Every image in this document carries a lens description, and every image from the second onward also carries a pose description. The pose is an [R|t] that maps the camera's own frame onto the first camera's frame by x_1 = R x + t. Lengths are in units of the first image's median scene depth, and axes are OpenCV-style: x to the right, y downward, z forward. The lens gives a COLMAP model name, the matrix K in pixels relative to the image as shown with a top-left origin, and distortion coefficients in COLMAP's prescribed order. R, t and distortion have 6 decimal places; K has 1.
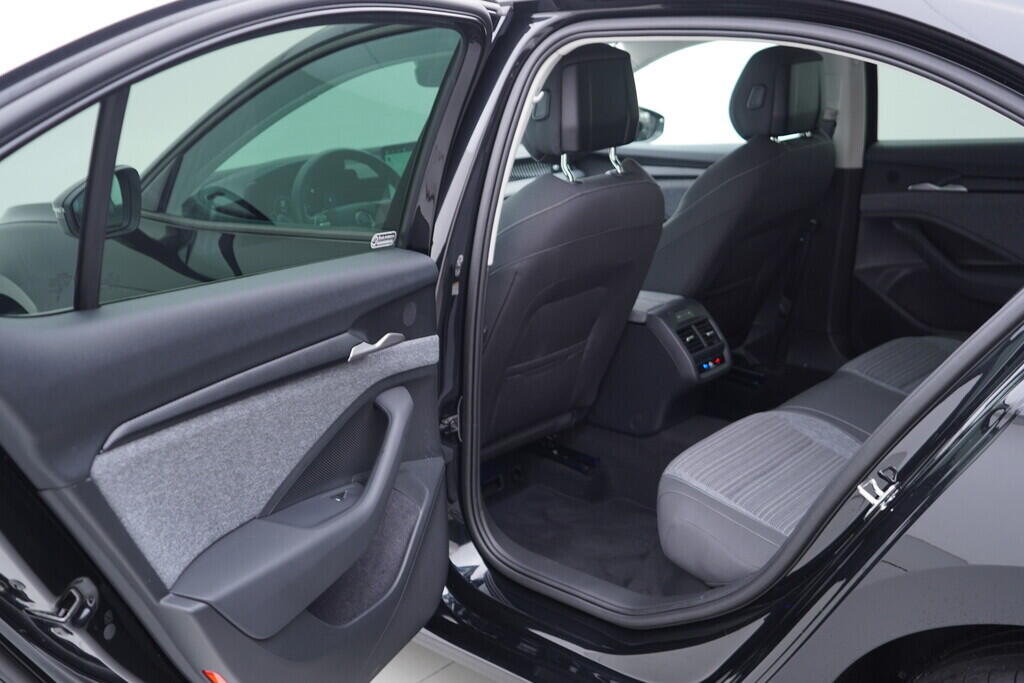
lens RADIAL K [[1062.2, 0, 512.0], [0, 1062.2, 341.5], [0, 0, 1]] dist [-0.011079, 0.000930]
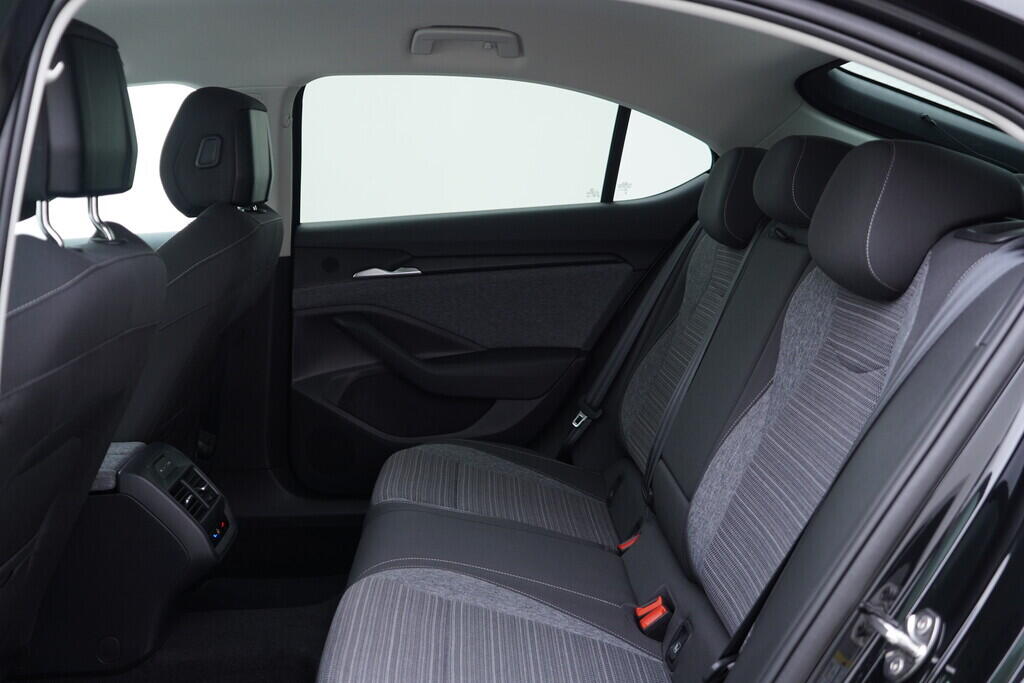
lens RADIAL K [[1062.2, 0, 512.0], [0, 1062.2, 341.5], [0, 0, 1]] dist [-0.011079, 0.000930]
pose [[0.711020, -0.087418, 0.697717, -0.128531], [0.183992, 0.980802, -0.064615, -0.017608], [-0.678674, 0.174317, 0.713453, 0.340202]]
